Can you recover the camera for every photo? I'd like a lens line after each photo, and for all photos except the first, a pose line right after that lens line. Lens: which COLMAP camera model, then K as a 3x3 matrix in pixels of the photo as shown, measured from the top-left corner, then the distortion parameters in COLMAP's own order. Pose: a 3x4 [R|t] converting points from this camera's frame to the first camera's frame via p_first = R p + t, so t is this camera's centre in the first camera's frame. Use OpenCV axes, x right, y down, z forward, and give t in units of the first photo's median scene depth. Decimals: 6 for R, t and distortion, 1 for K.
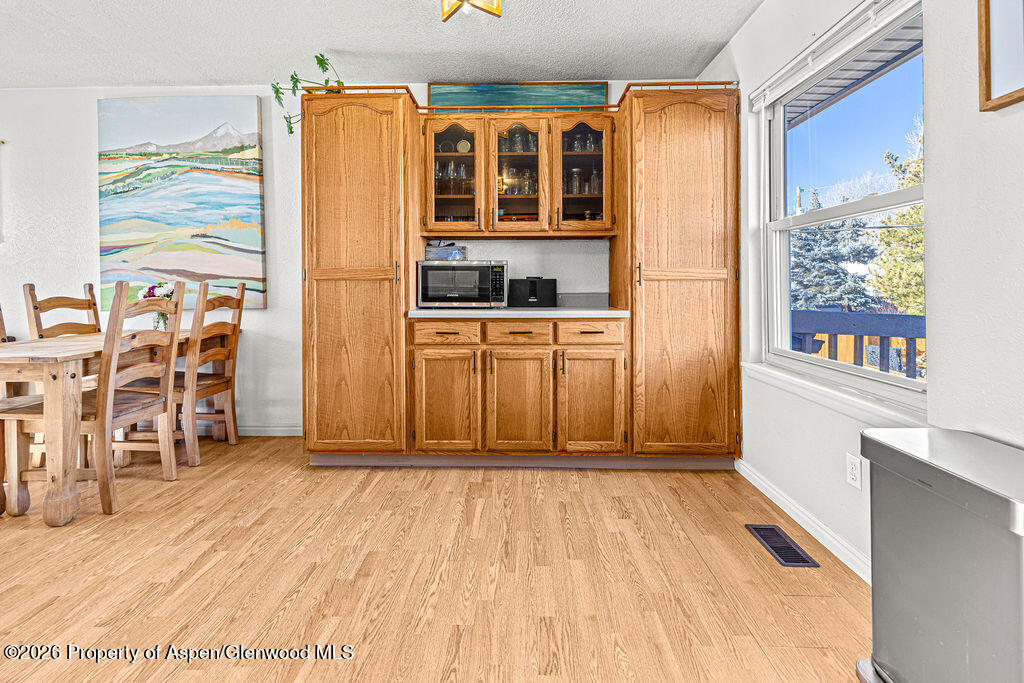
lens RADIAL K [[442.5, 0, 517.7], [0, 442.5, 285.6], [0, 0, 1]] dist [0.007960, -0.001474]
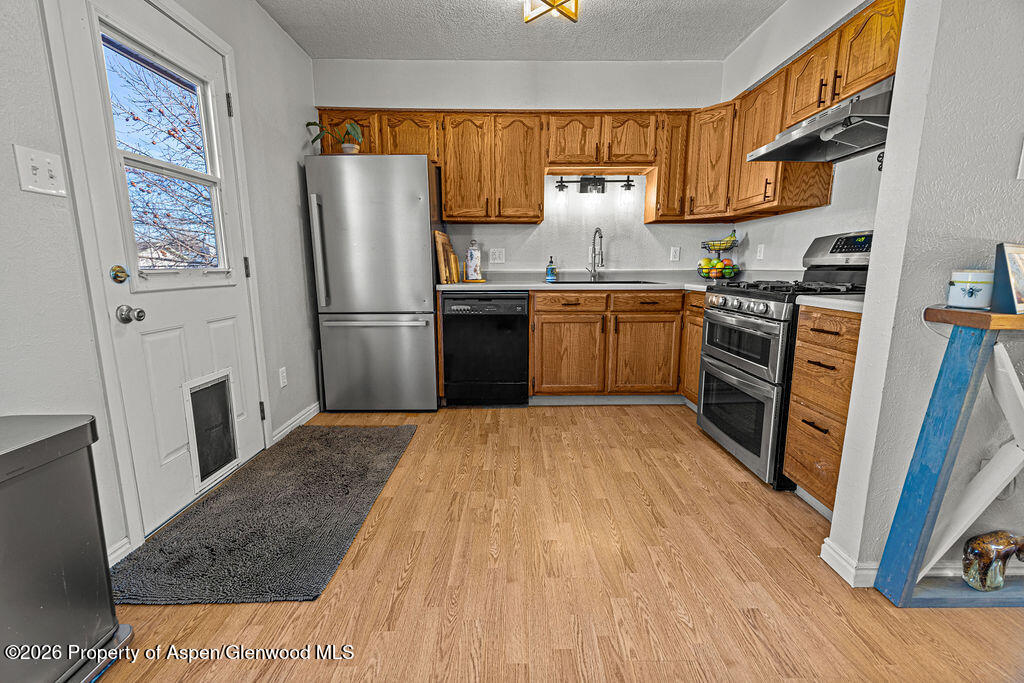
lens RADIAL K [[442.5, 0, 521.4], [0, 442.5, 345.1], [0, 0, 1]] dist [0.007960, -0.001474]
pose [[-0.999648, 0.008214, -0.025241, 0.038493], [0.003895, 0.986015, 0.166611, 0.003255], [0.026256, 0.166454, -0.985700, 0.457623]]
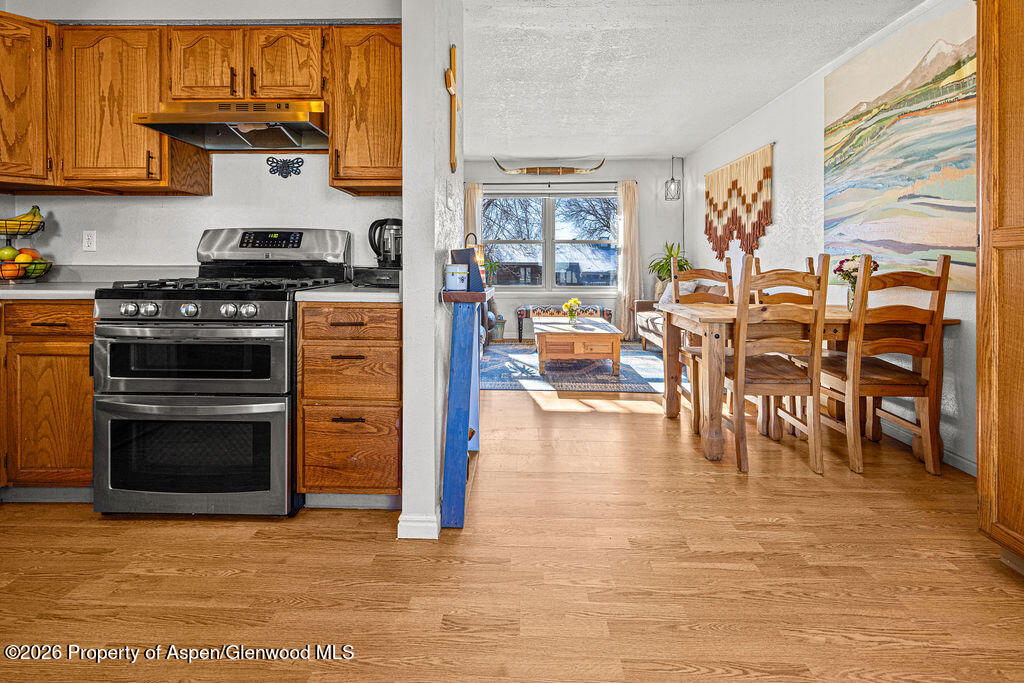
lens RADIAL K [[458.0, 0, 510.6], [0, 458.0, 262.6], [0, 0, 1]] dist [0.010808, -0.002306]
pose [[-0.005754, 0.005080, -0.999971, 0.132898], [0.002650, 0.999984, 0.005065, 0.001145], [0.999980, -0.002621, -0.005767, 0.300992]]
